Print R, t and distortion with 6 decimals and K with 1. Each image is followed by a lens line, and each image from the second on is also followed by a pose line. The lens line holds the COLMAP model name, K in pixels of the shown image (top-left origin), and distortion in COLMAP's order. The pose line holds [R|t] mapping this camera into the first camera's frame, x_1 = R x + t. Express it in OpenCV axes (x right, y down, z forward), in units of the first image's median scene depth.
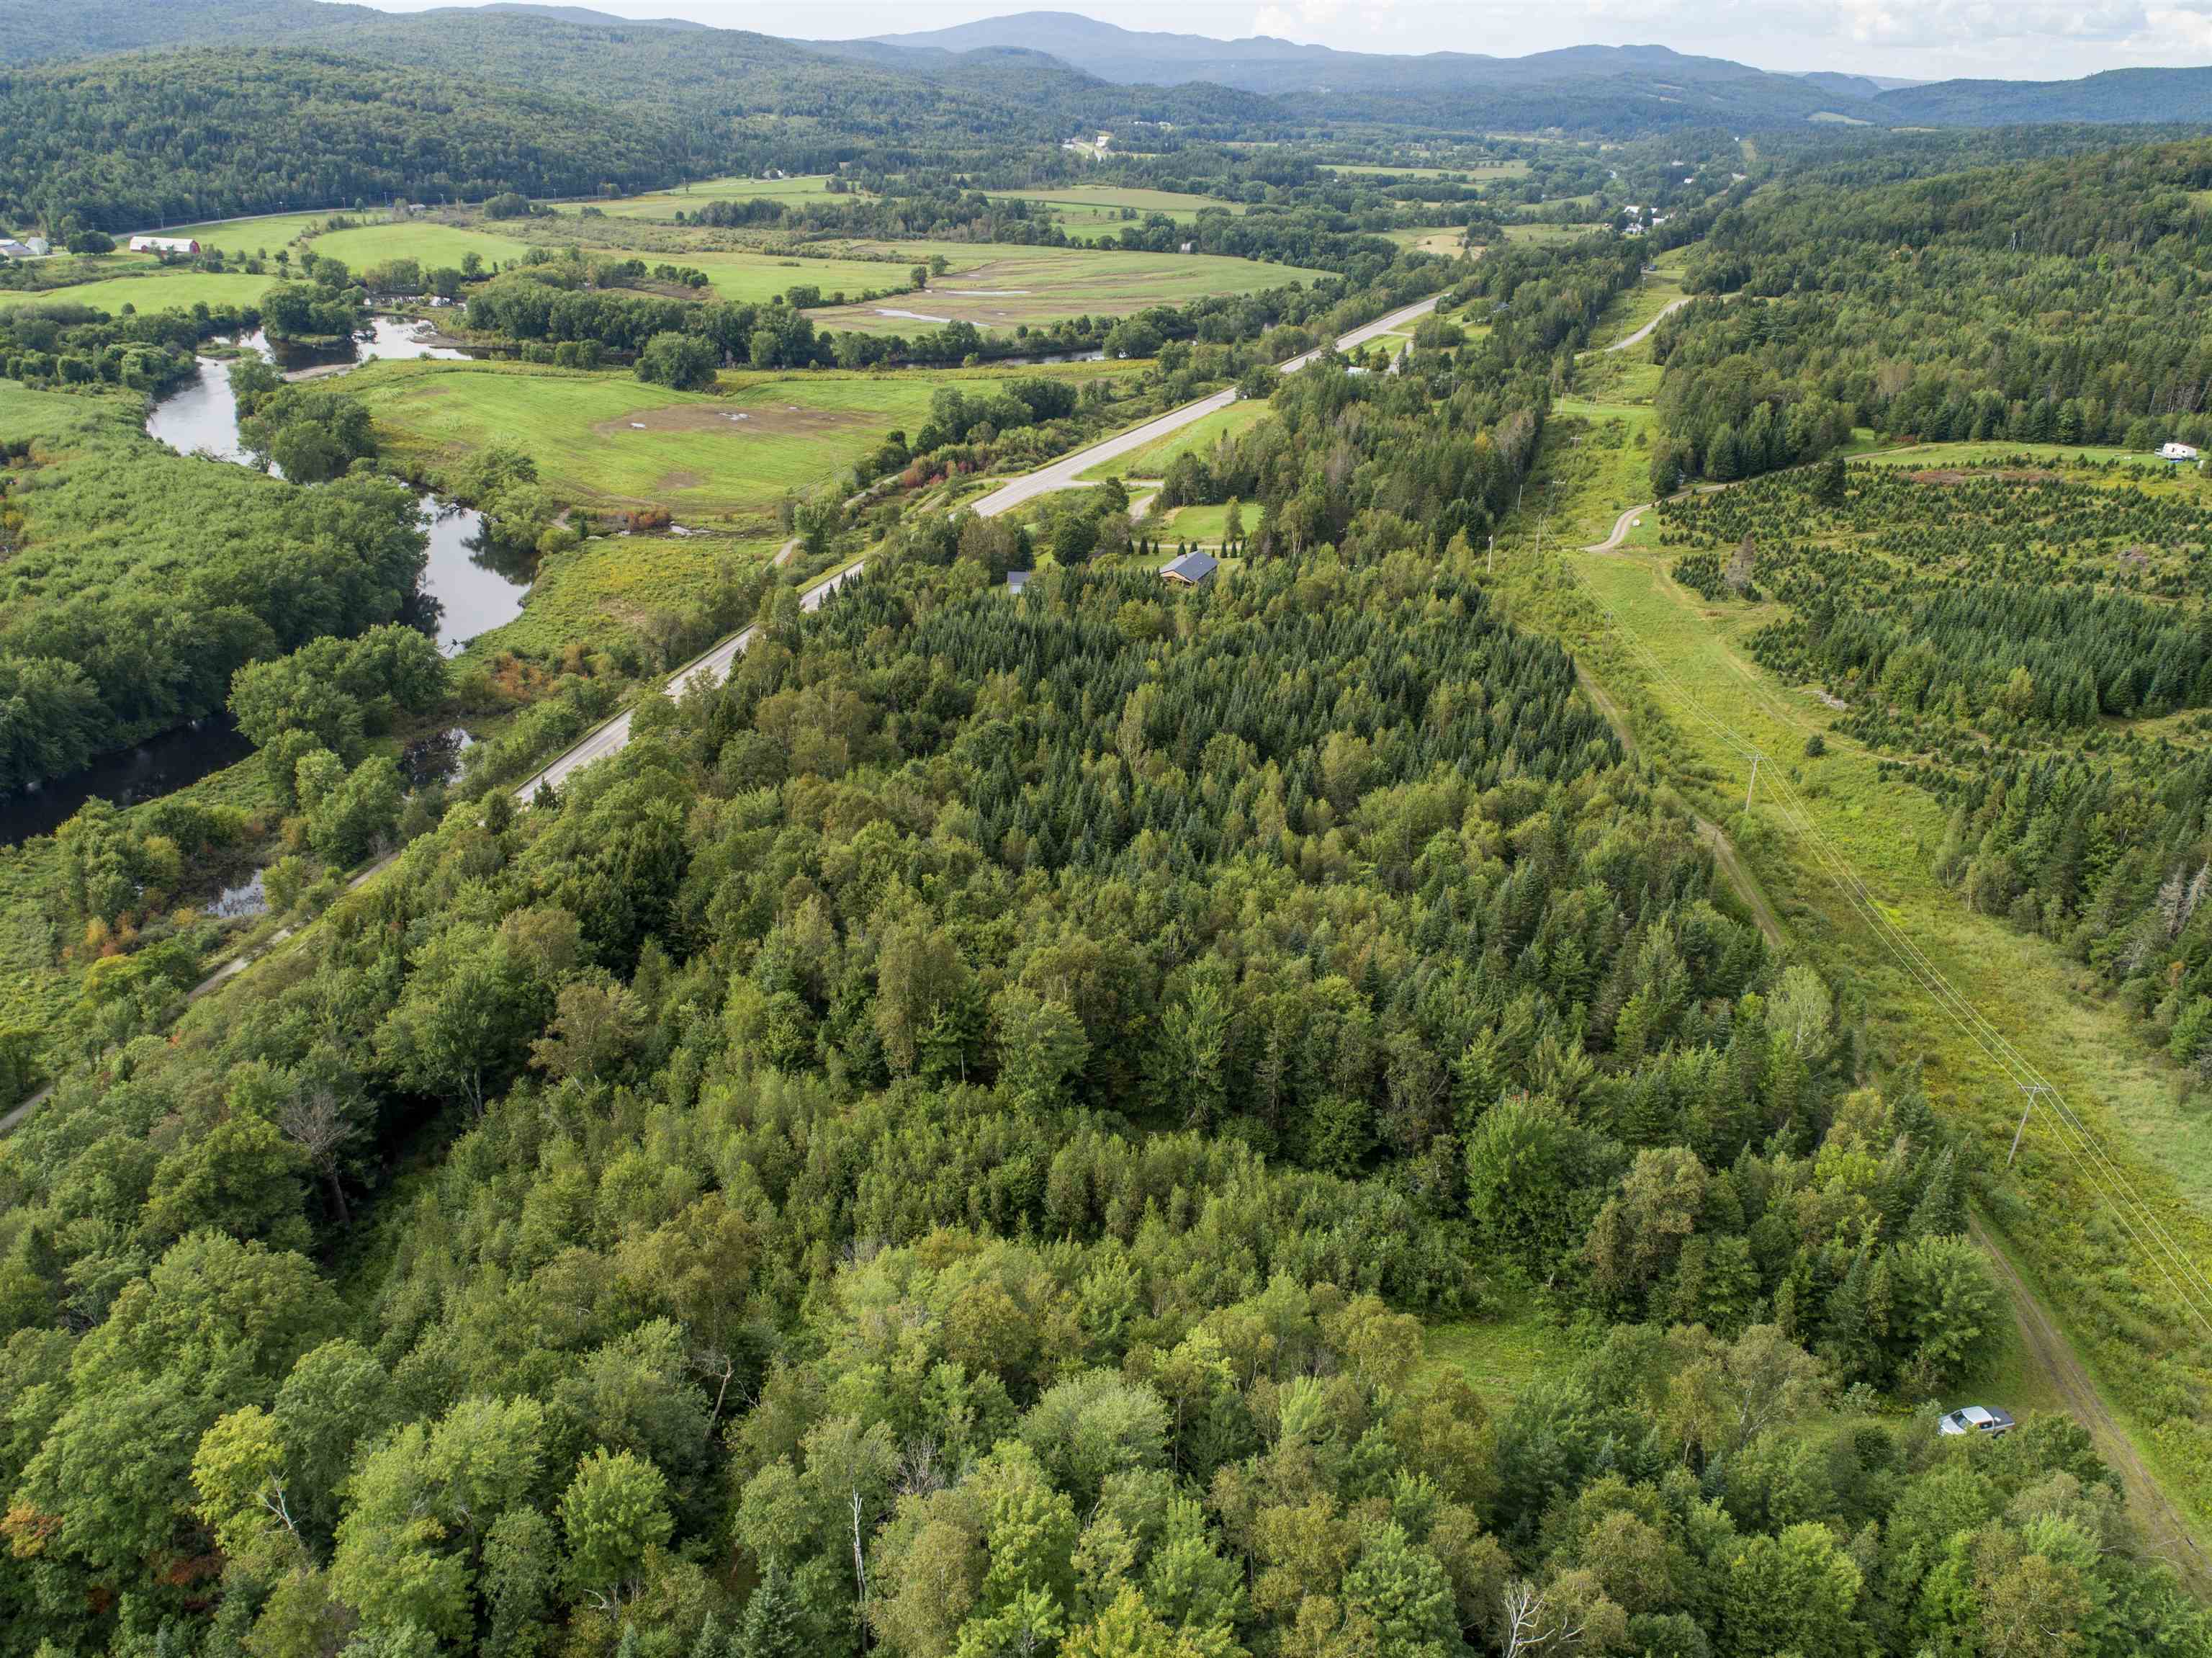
lens RADIAL K [[1664.0, 0, 1105.8], [0, 1664.0, 817.1], [0, 0, 1]] dist [-0.030094, 0.013854]
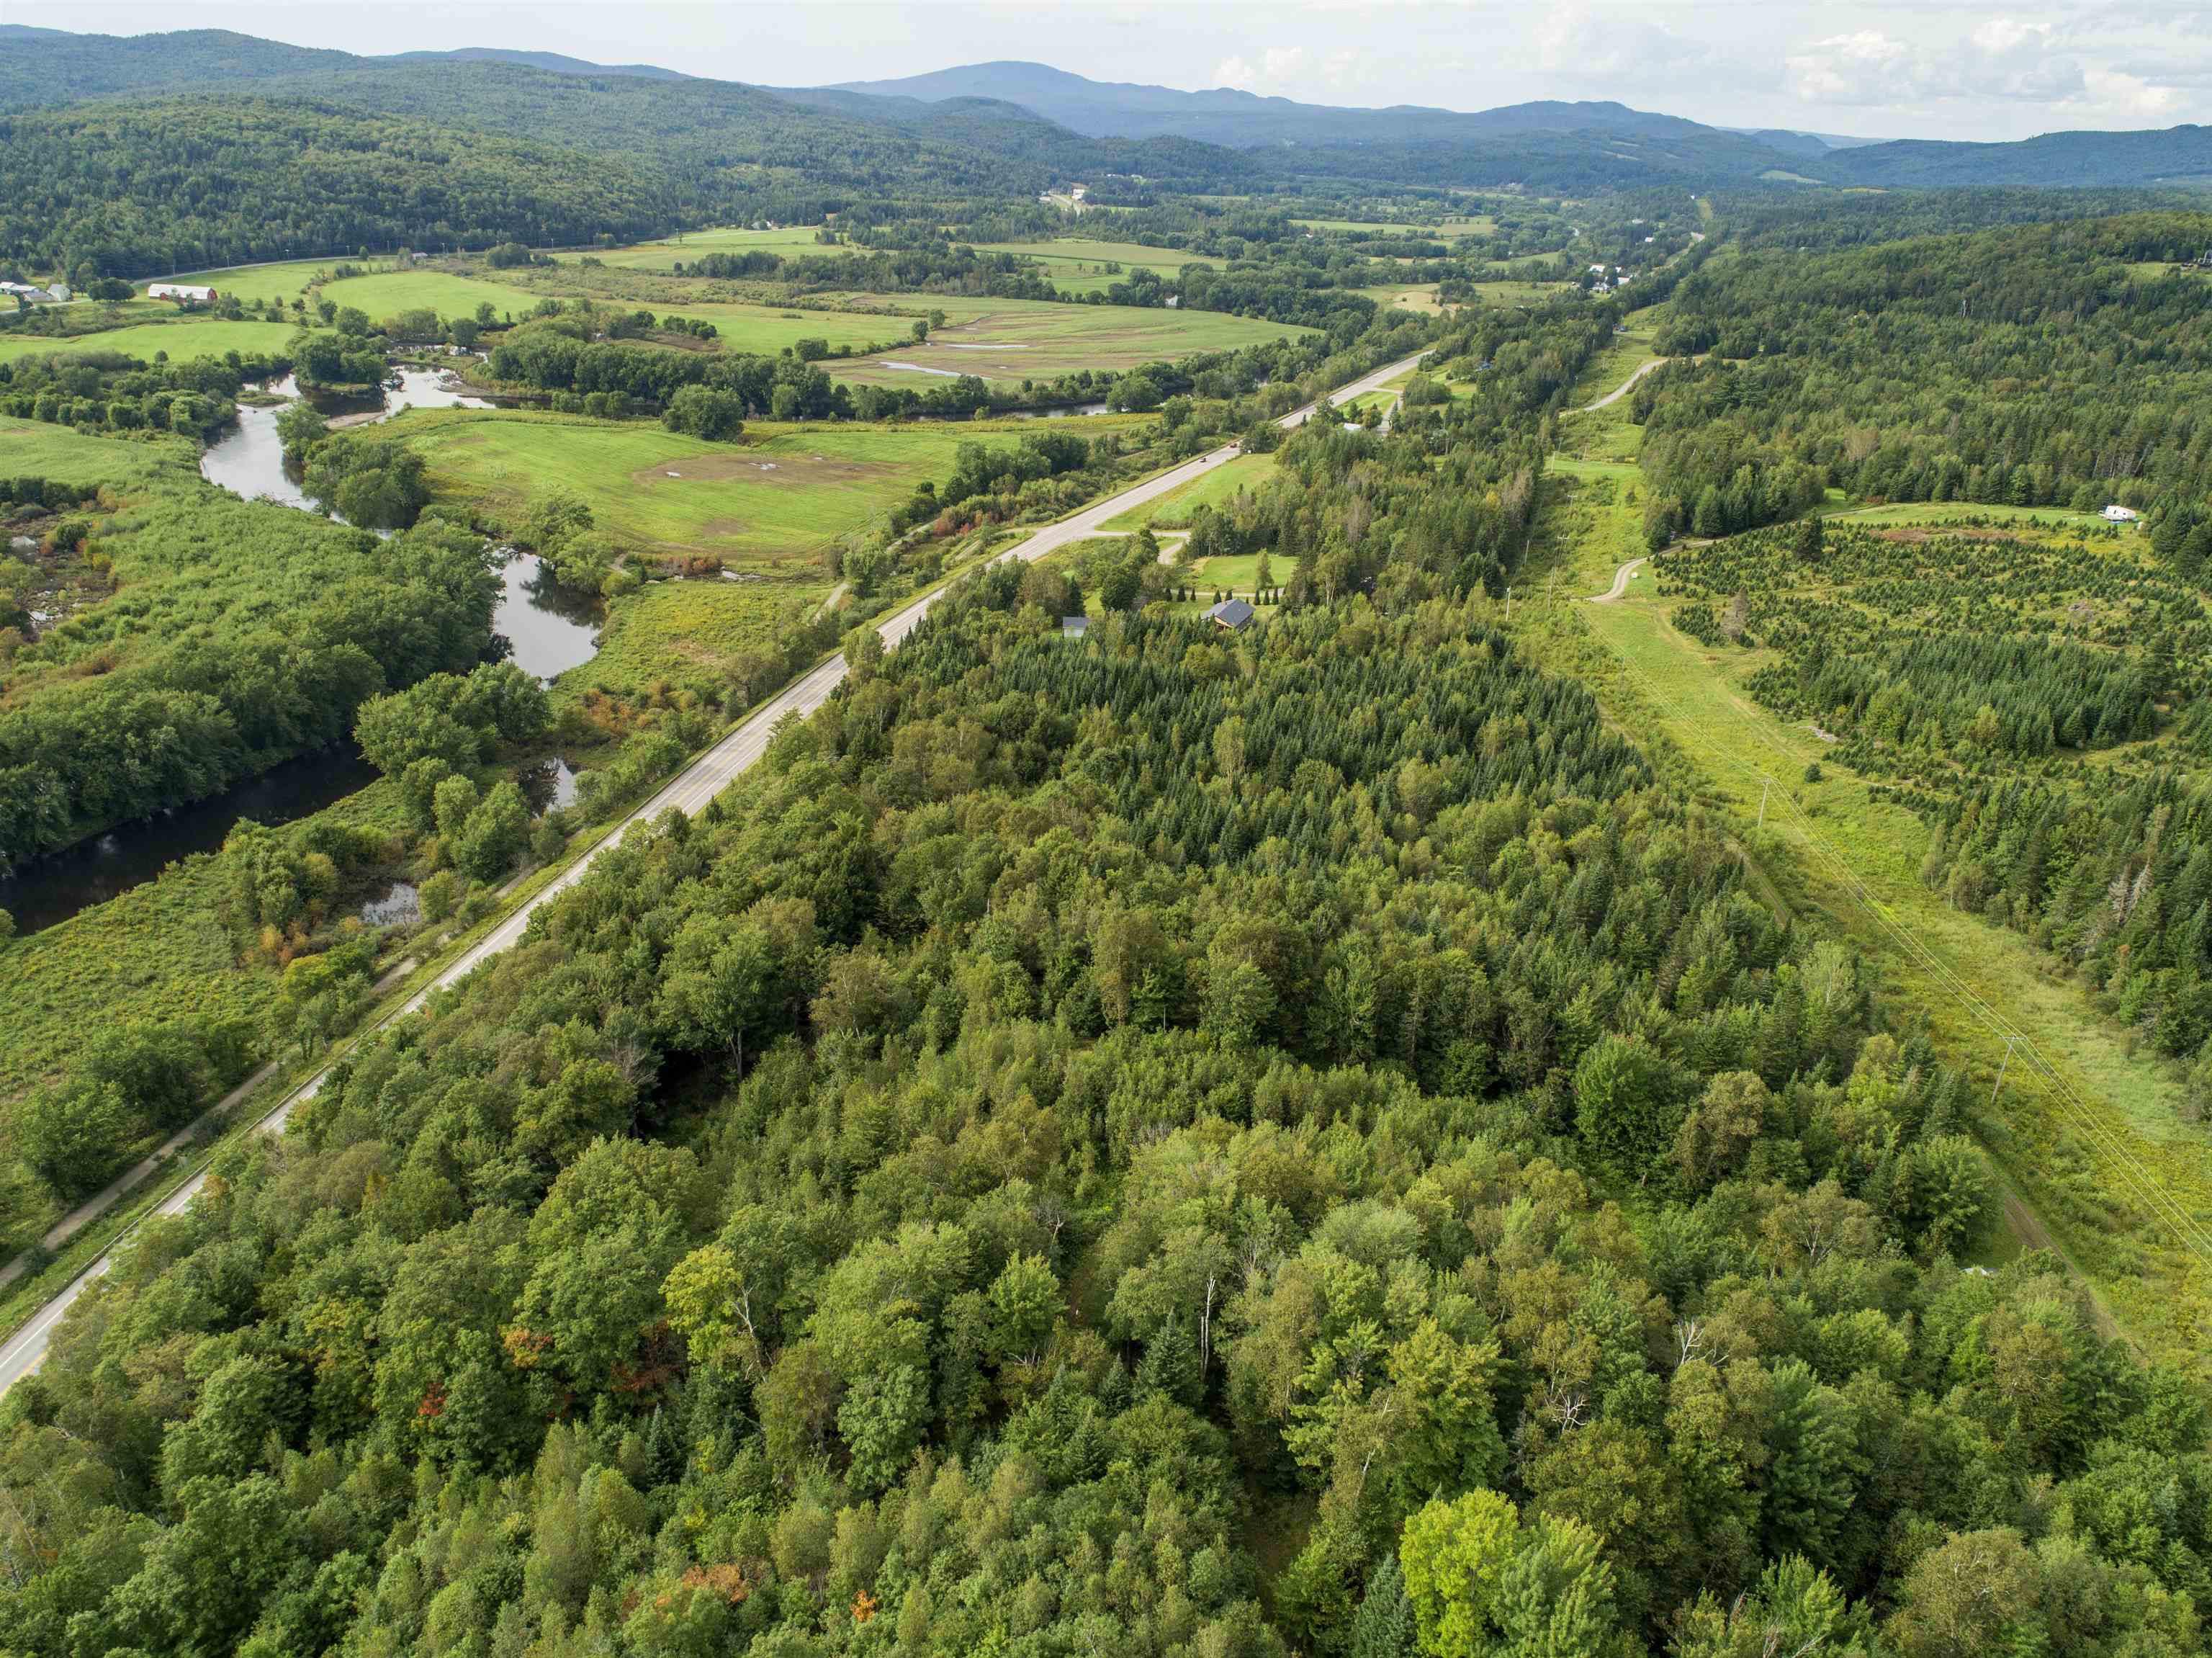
lens RADIAL K [[1664.0, 0, 1105.8], [0, 1664.0, 817.1], [0, 0, 1]] dist [-0.030094, 0.013854]
pose [[0.999717, 0.002227, 0.023665, -0.034957], [-0.001641, 0.999693, -0.024727, 0.006549], [-0.023712, 0.024681, 0.999414, -0.053945]]
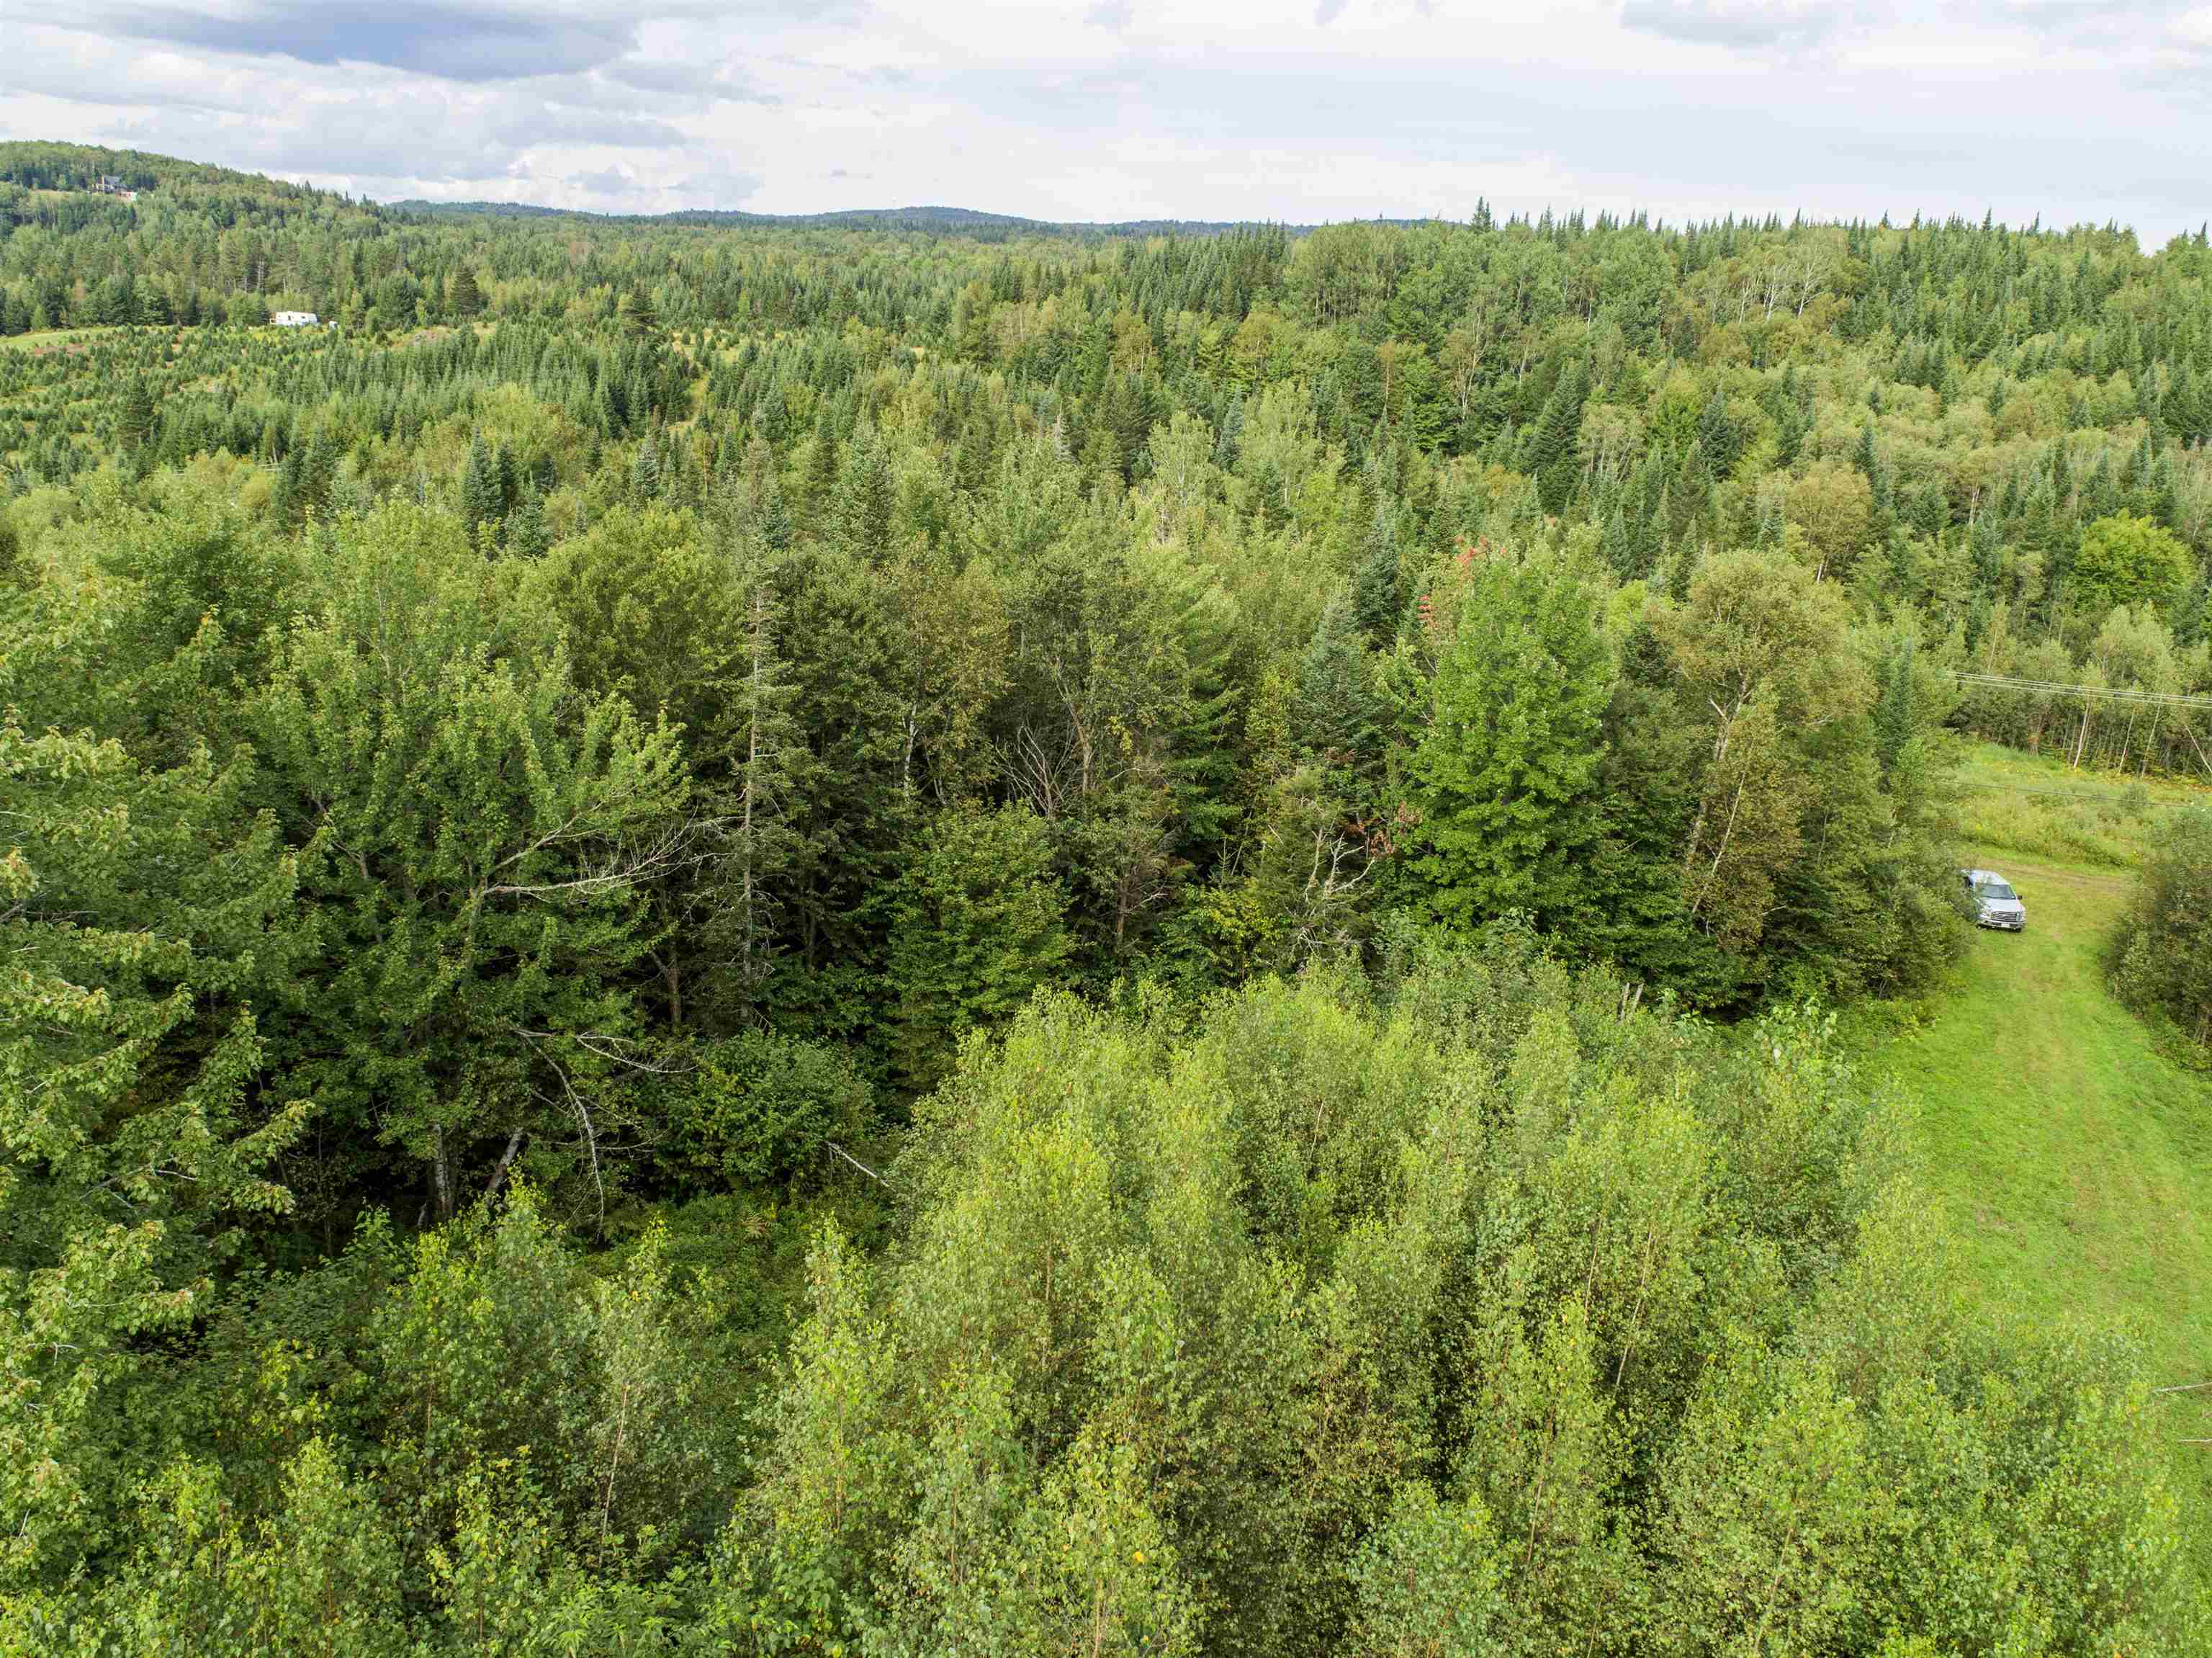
lens RADIAL K [[1654.9, 0, 1106.0], [0, 1654.9, 829.0], [0, 0, 1]] dist [-0.012792, -0.006035]
pose [[0.386688, -0.264426, 0.883488, -0.019953], [0.318708, 0.937301, 0.141039, 0.030076], [-0.865389, 0.227036, 0.446718, 0.183588]]
